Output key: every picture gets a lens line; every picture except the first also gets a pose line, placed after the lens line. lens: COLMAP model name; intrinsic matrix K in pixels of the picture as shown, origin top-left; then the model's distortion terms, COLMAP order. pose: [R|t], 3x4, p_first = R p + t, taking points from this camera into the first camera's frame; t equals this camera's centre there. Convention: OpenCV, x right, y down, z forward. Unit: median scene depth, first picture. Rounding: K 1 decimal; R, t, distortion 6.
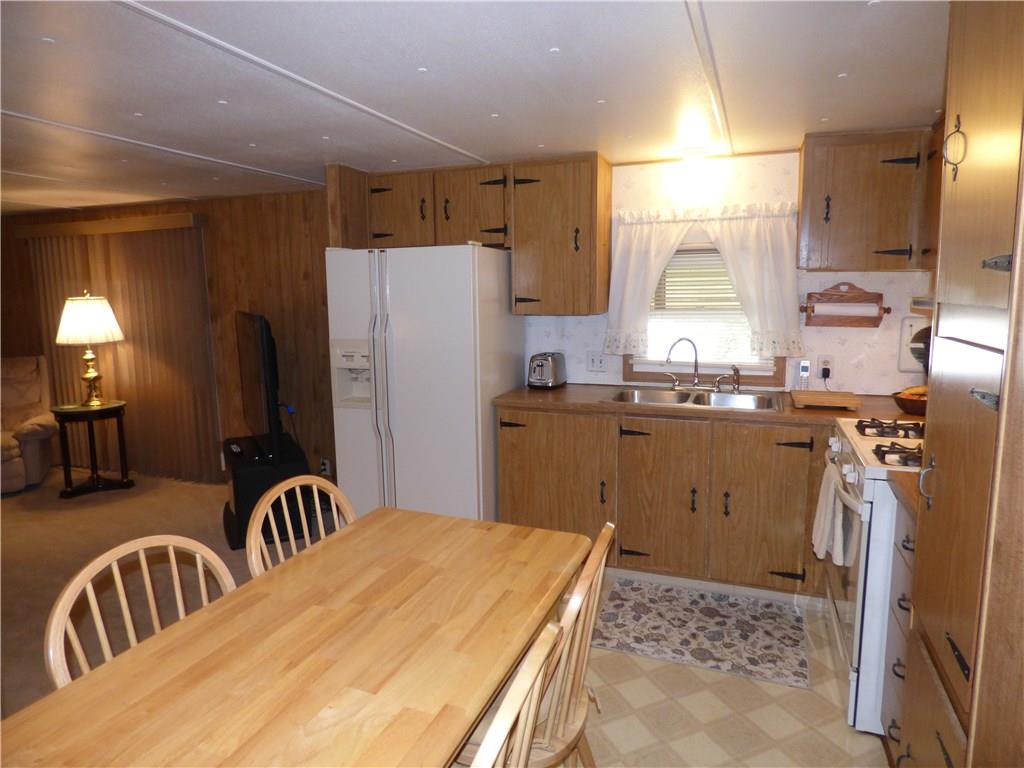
lens RADIAL K [[629.3, 0, 516.0], [0, 629.3, 381.9], [0, 0, 1]] dist [-0.012161, -0.000591]
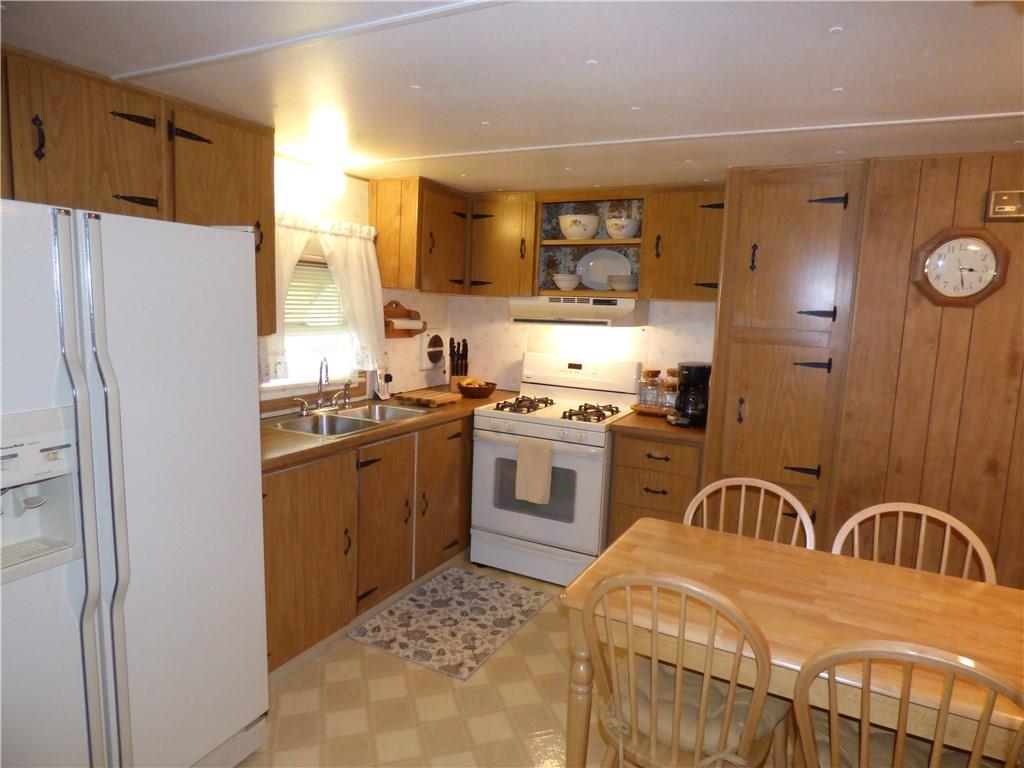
lens RADIAL K [[629.3, 0, 516.0], [0, 629.3, 381.9], [0, 0, 1]] dist [-0.012161, -0.000591]
pose [[0.105803, -0.106716, 0.988644, -0.677416], [0.108406, 0.989537, 0.095211, -0.098627], [-0.988460, 0.097102, 0.116264, 0.667052]]
